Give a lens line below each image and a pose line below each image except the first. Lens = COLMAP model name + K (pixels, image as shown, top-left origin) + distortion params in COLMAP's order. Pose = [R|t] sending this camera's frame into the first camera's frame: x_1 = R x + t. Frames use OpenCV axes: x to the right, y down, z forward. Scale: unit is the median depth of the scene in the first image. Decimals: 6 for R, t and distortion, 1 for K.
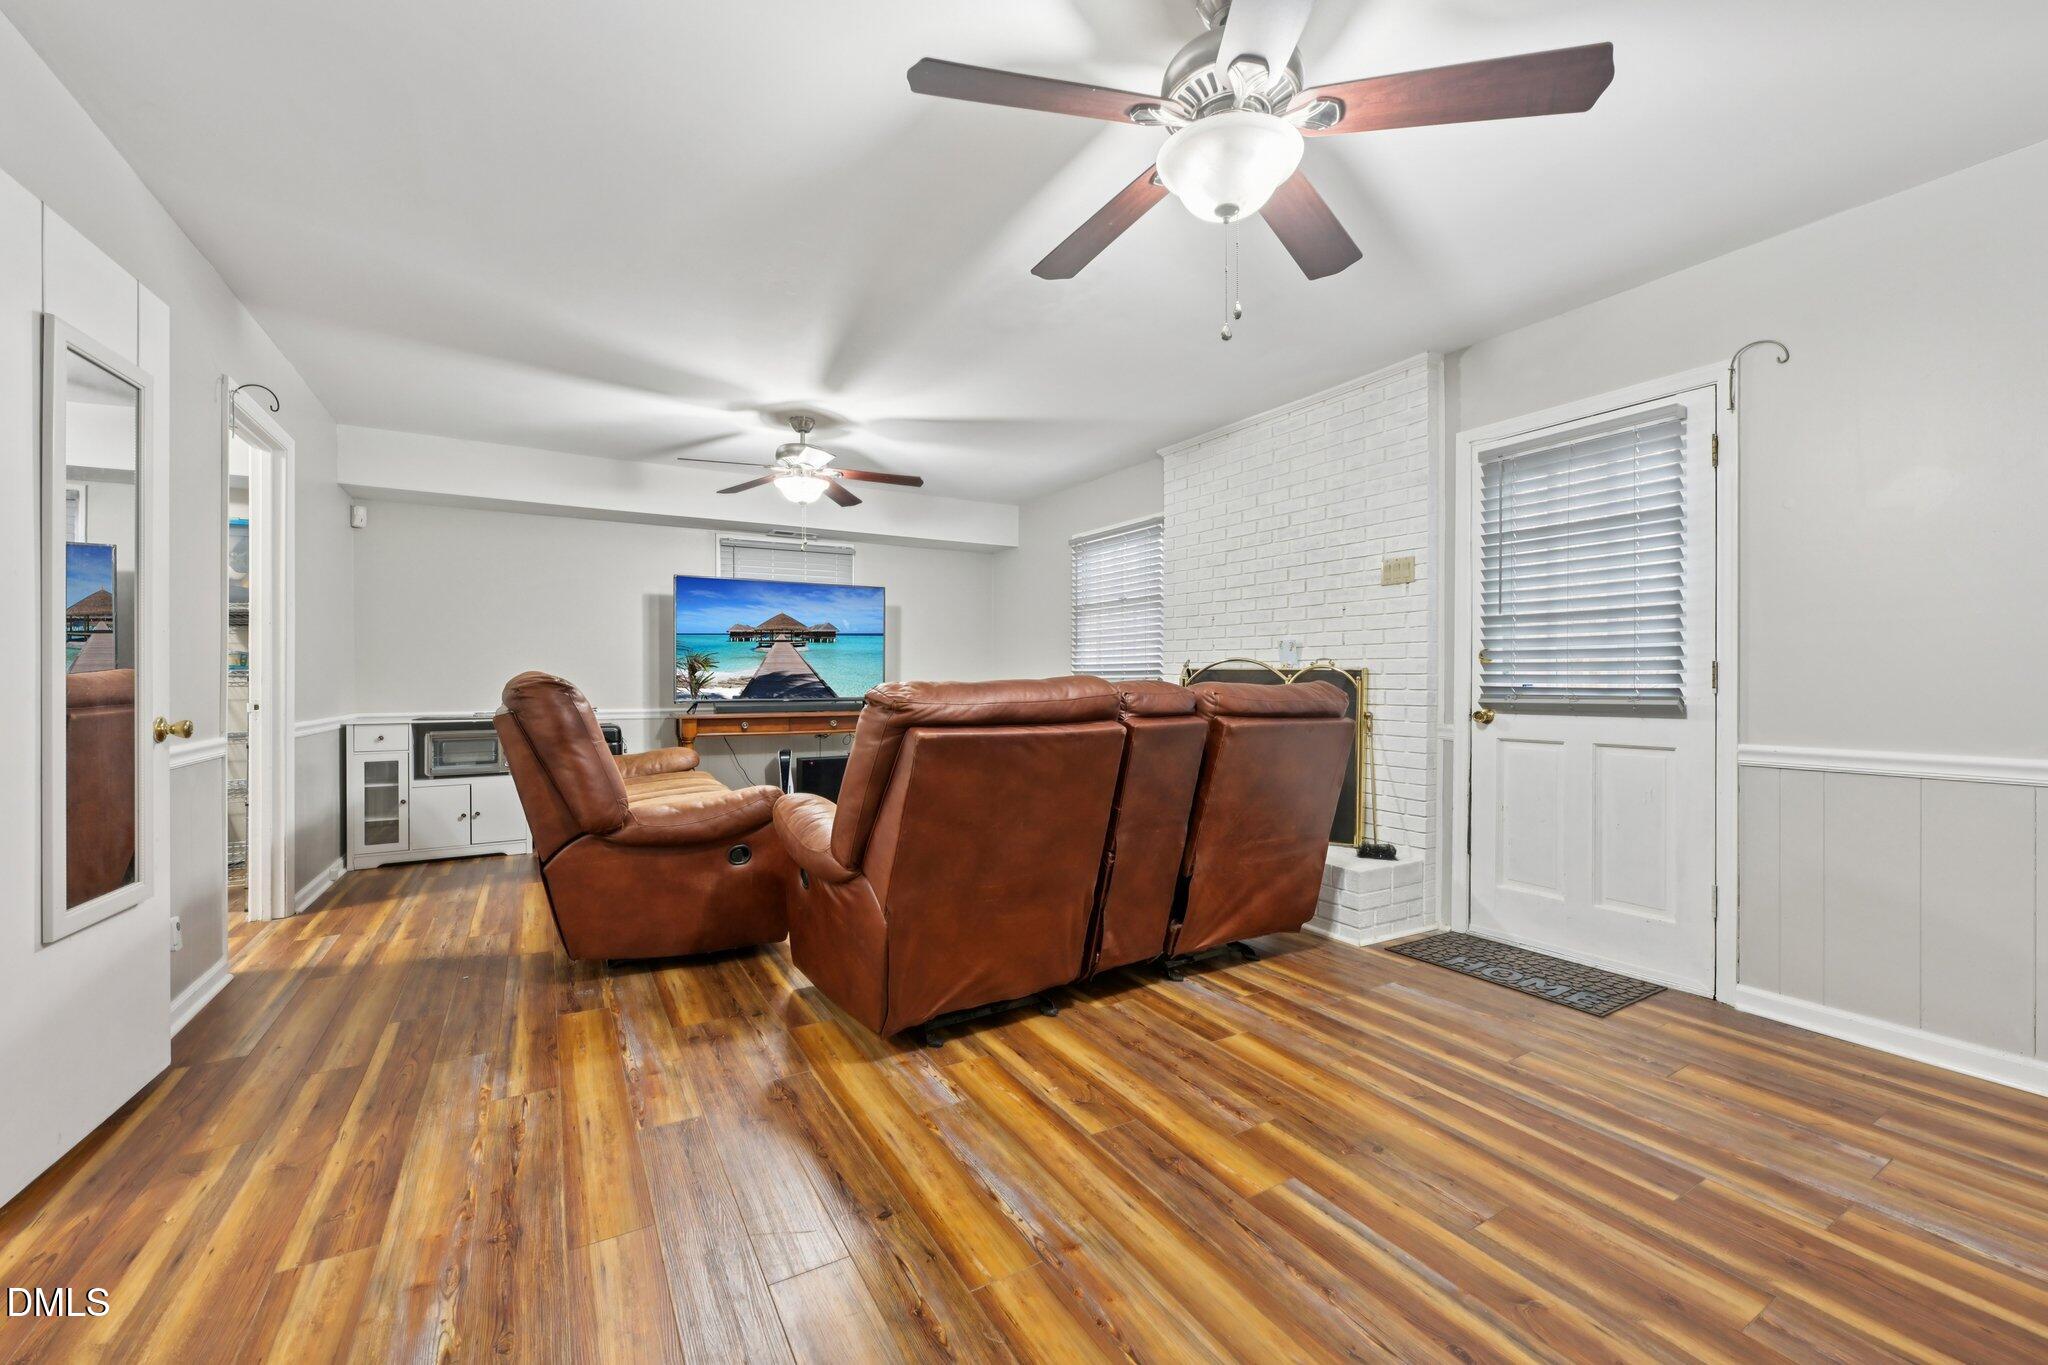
lens RADIAL K [[820.0, 0, 1023.8], [0, 820.0, 683.7], [0, 0, 1]] dist [-0.002086, -0.000133]
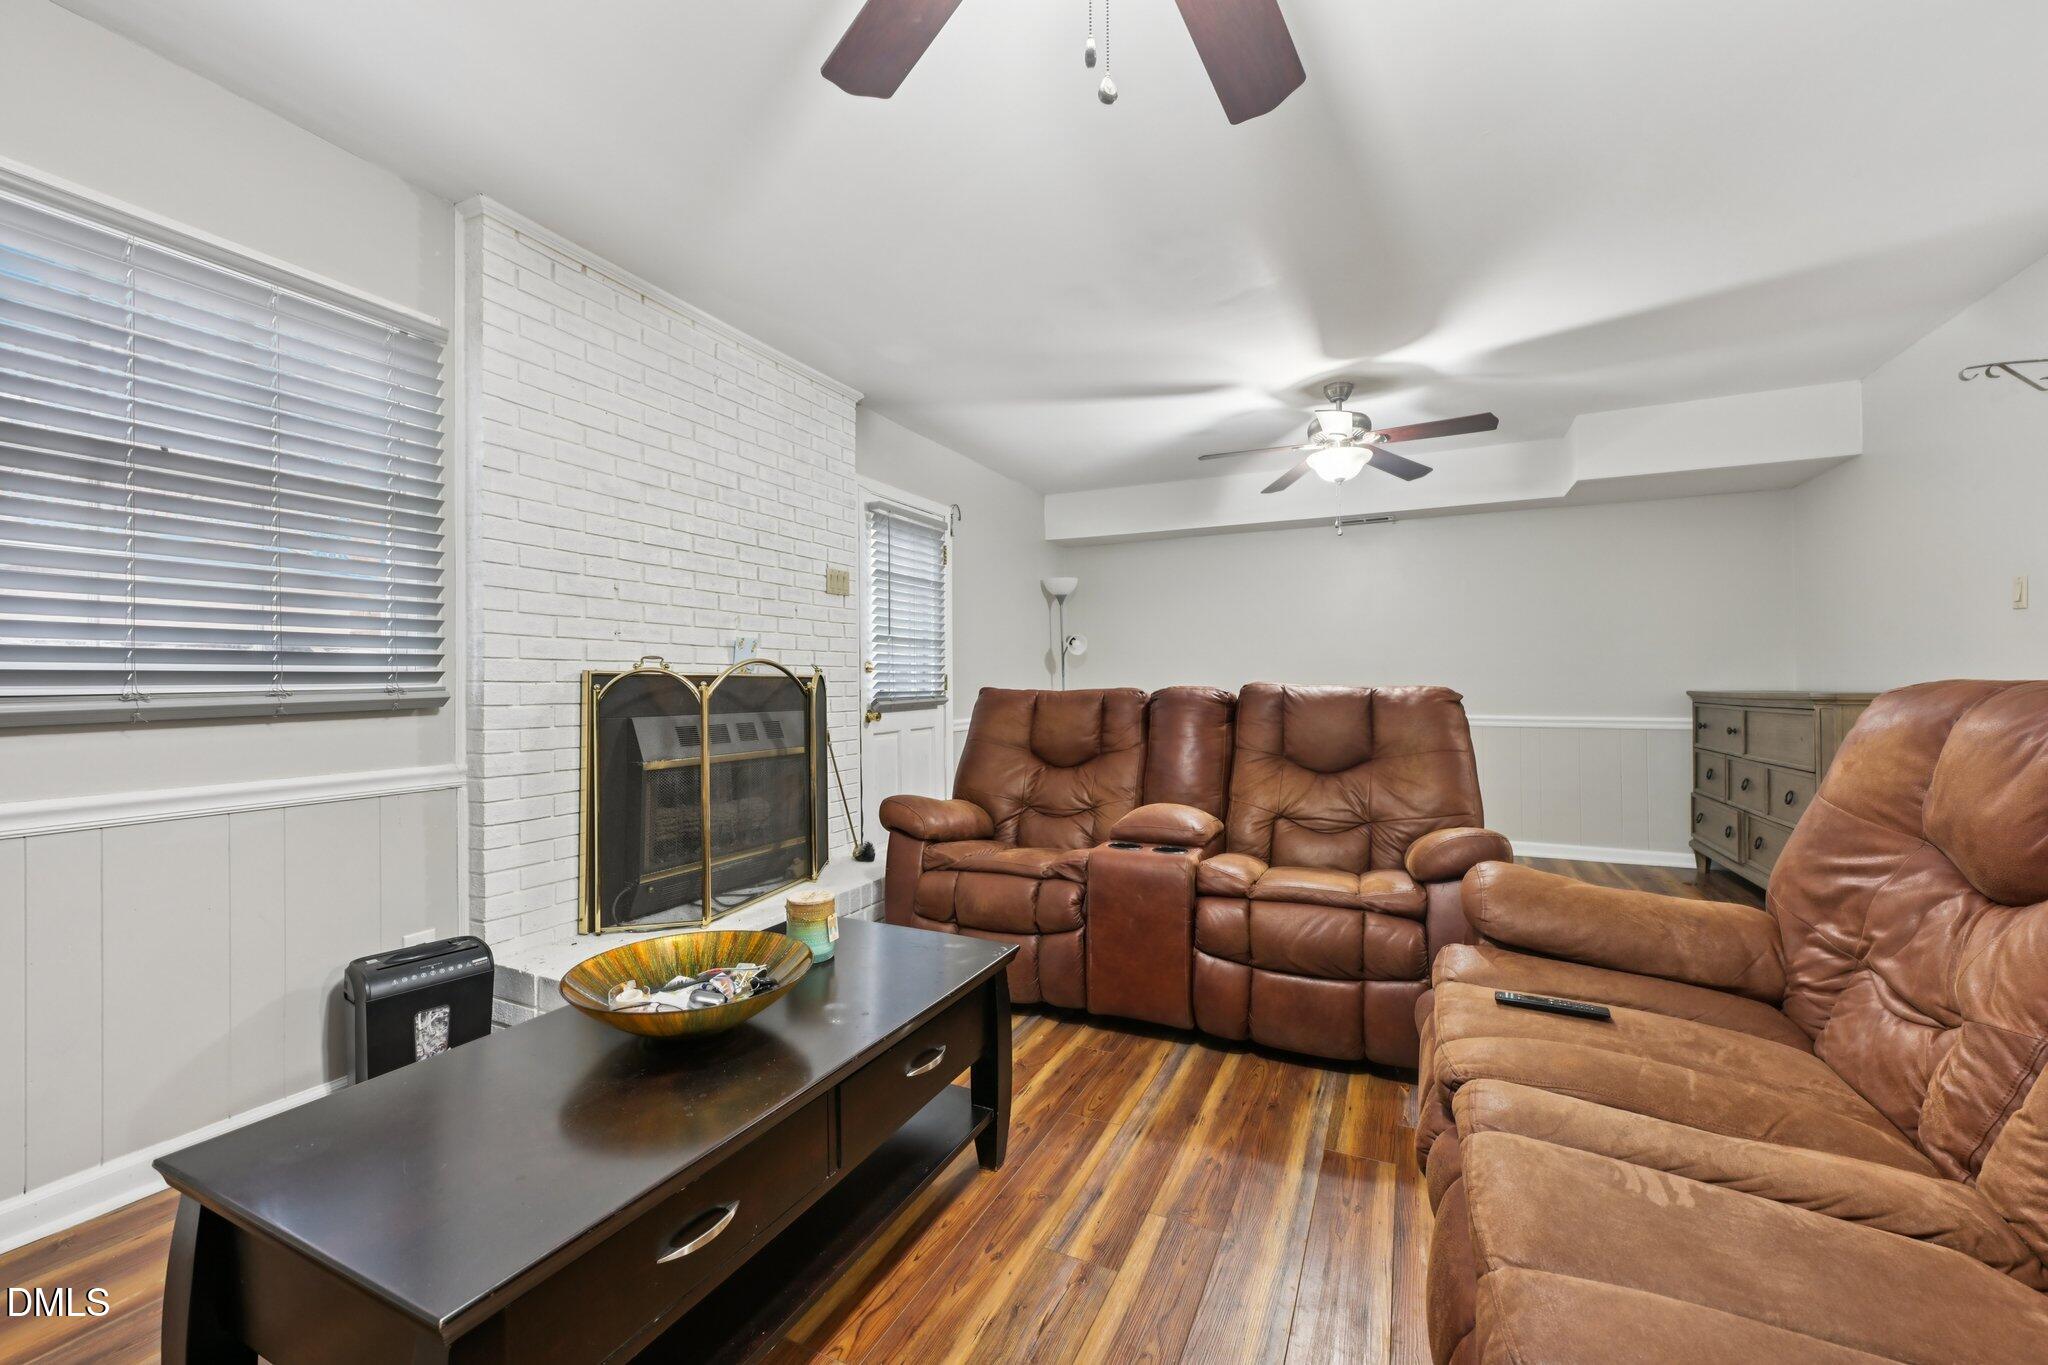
lens RADIAL K [[820.0, 0, 1022.3], [0, 820.0, 677.9], [0, 0, 1]] dist [-0.002086, -0.000133]
pose [[-0.559961, -0.002831, 0.828514, -0.504562], [0.001080, 0.999991, 0.004147, -0.019097], [-0.828518, 0.003217, -0.559953, 1.305450]]
